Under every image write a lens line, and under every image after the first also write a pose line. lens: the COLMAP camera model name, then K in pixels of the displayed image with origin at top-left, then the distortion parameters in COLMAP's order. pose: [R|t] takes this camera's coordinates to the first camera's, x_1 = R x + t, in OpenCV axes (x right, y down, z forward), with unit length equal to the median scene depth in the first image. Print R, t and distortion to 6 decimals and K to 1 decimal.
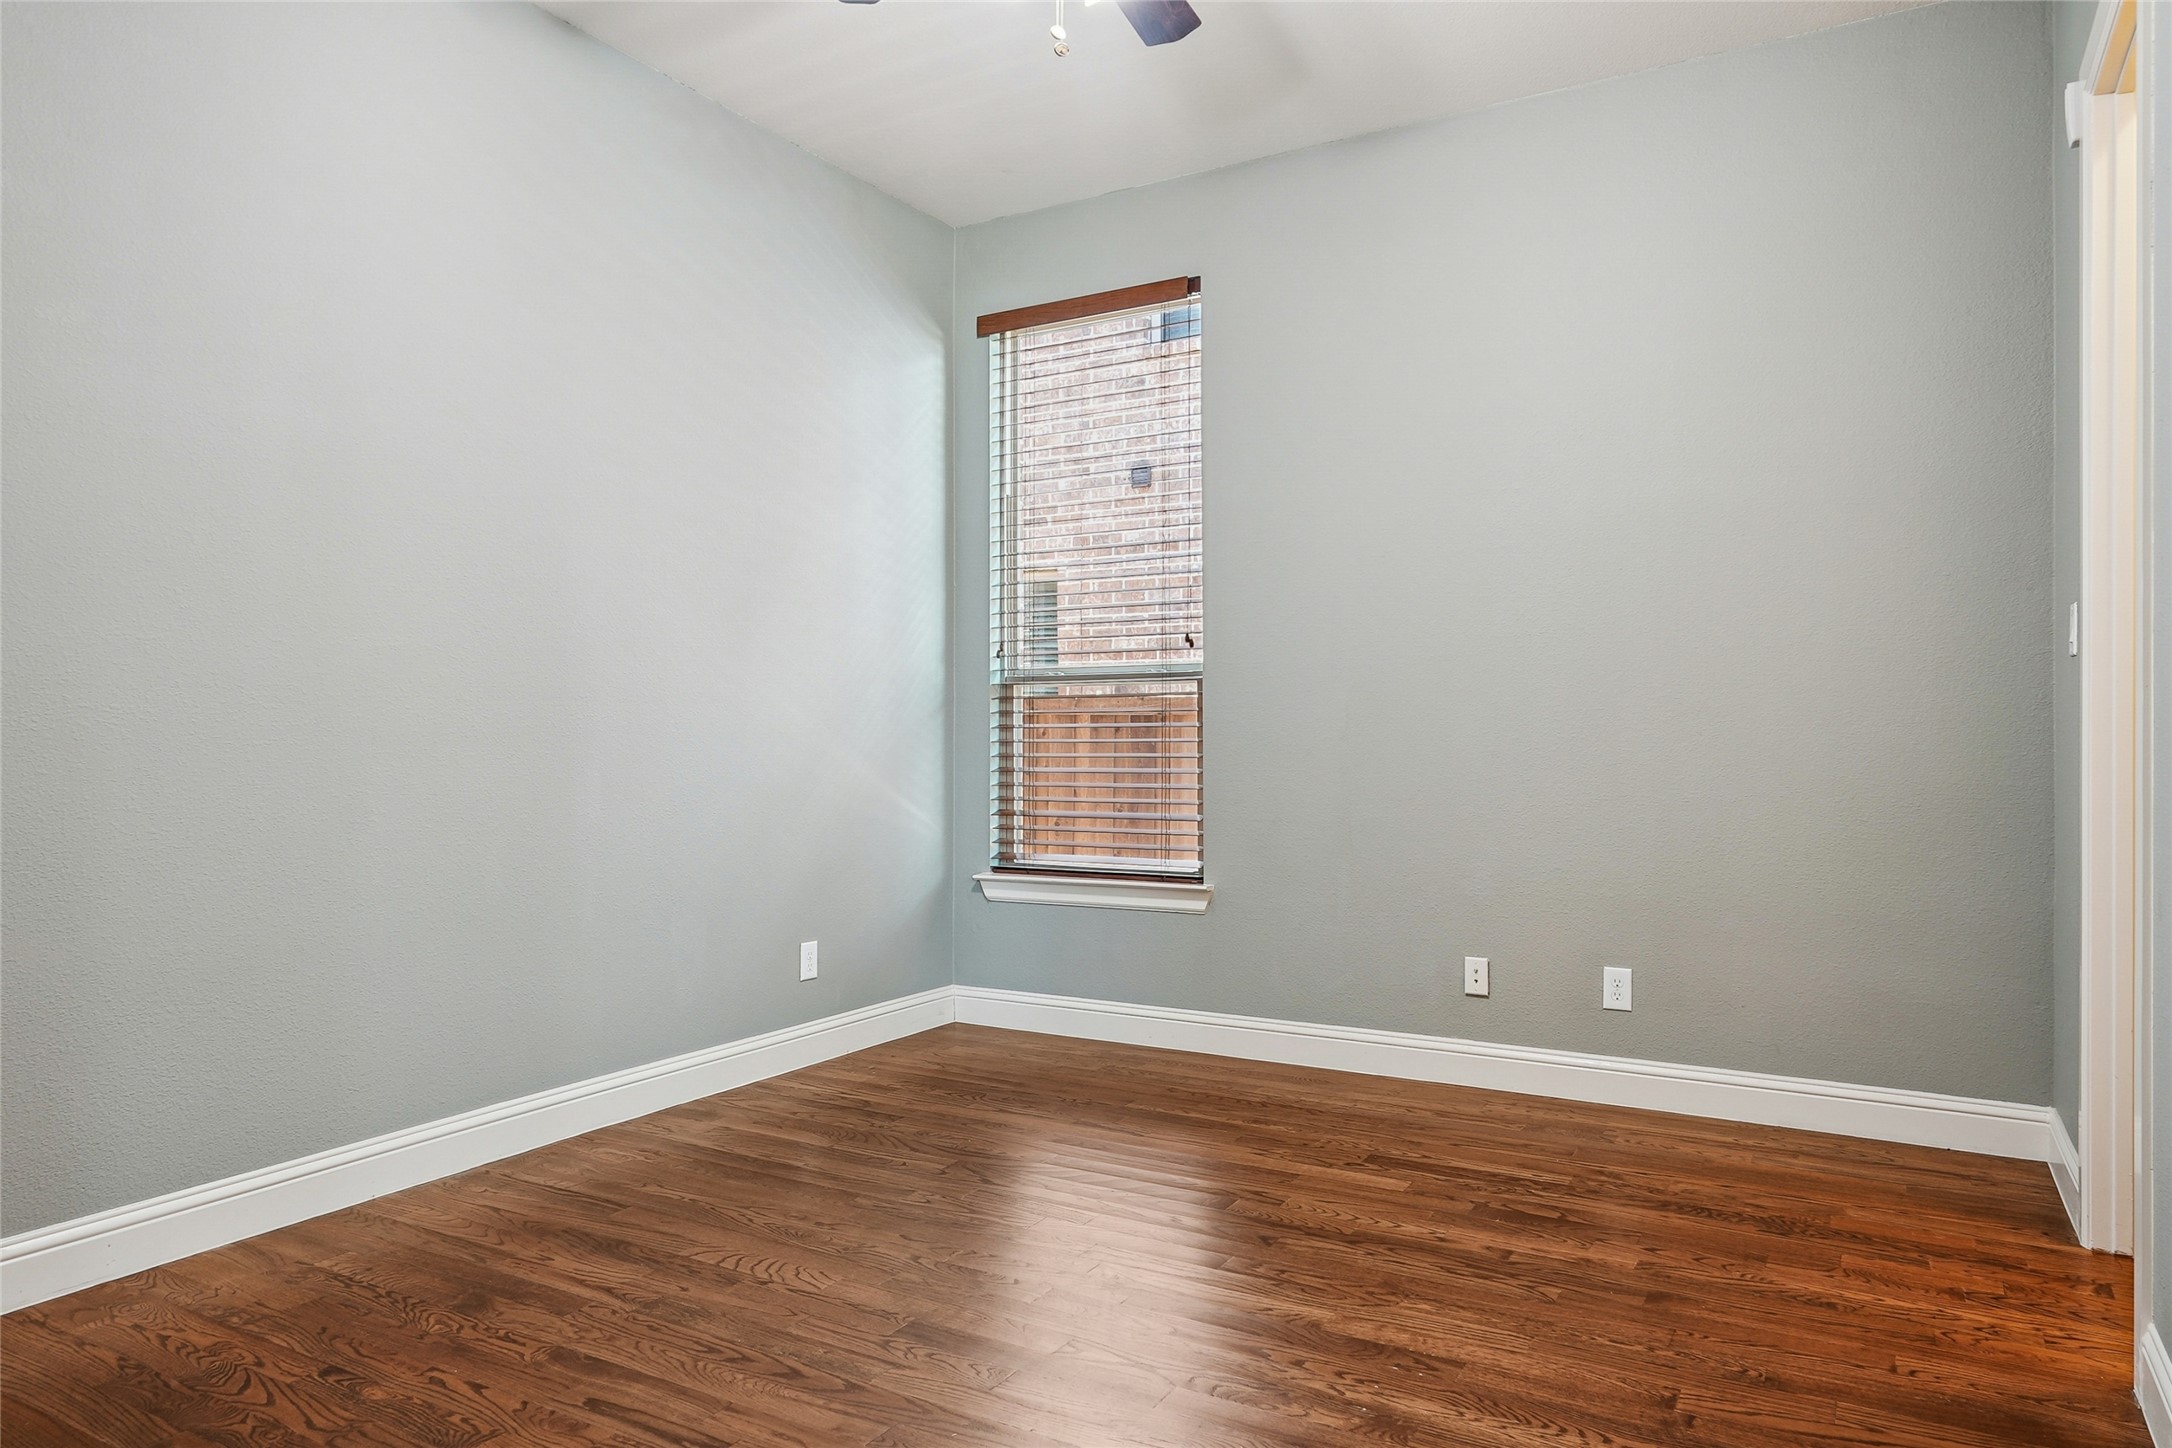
lens RADIAL K [[1374.4, 0, 1080.6], [0, 1374.4, 736.0], [0, 0, 1]] dist [-0.026402, -0.001022]
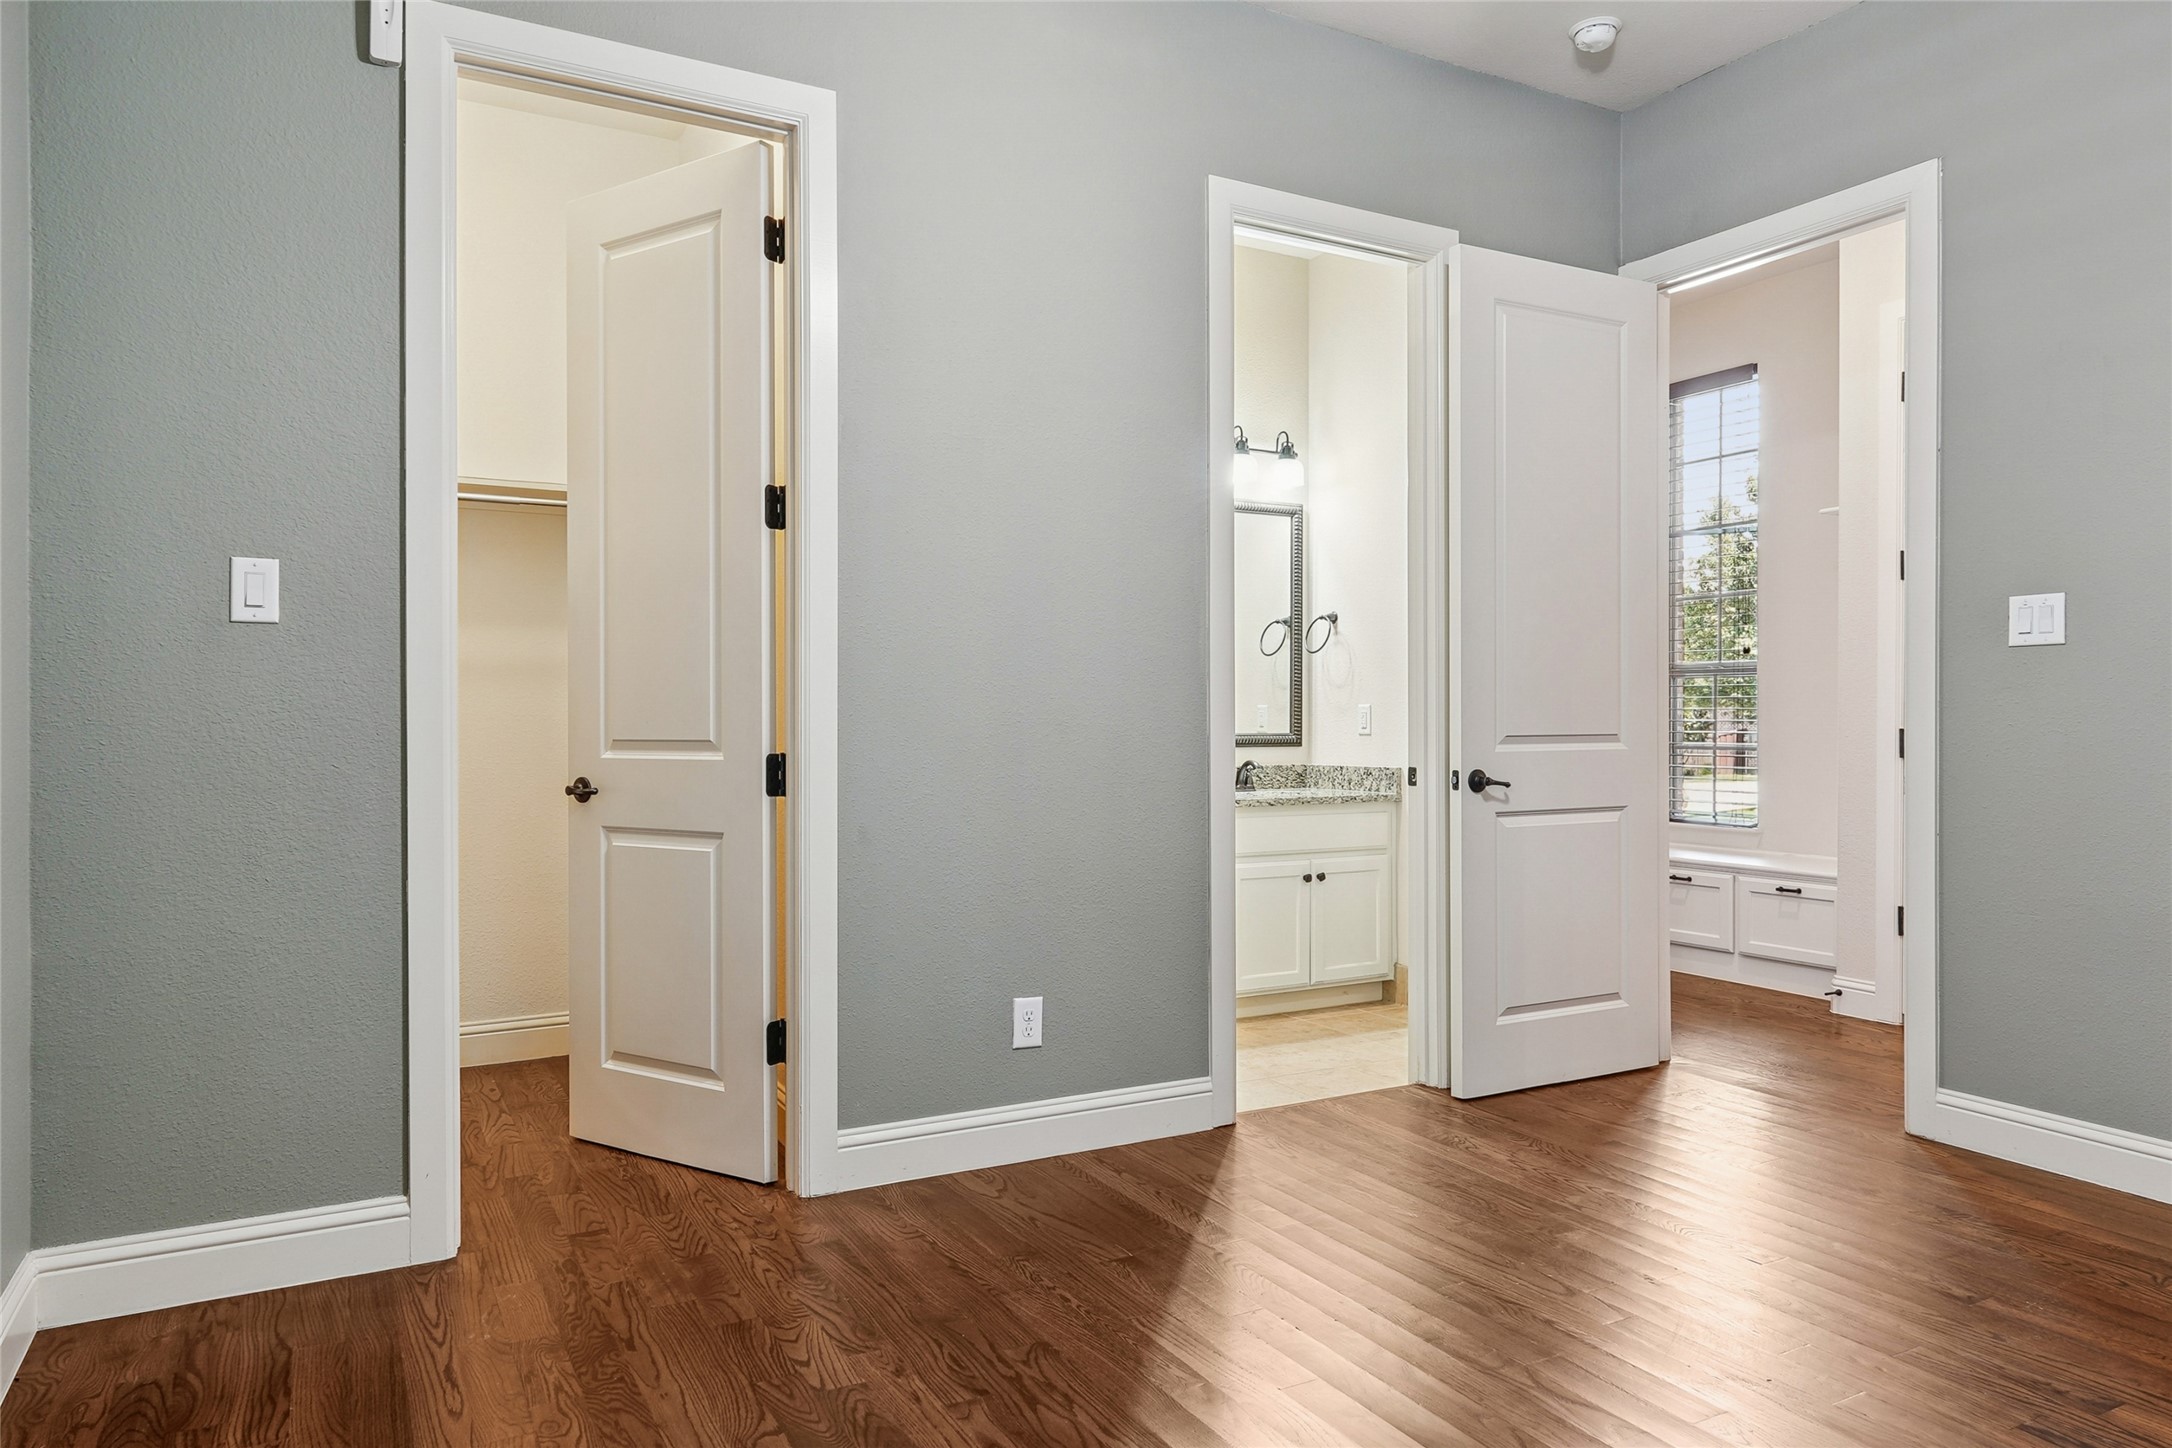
lens RADIAL K [[1374.4, 0, 1080.6], [0, 1374.4, 736.0], [0, 0, 1]] dist [-0.026402, -0.001022]
pose [[-0.856611, -0.003367, 0.515951, -0.138579], [0.005265, 0.999870, 0.015266, -0.002976], [-0.515935, 0.015794, -0.856482, 1.654349]]
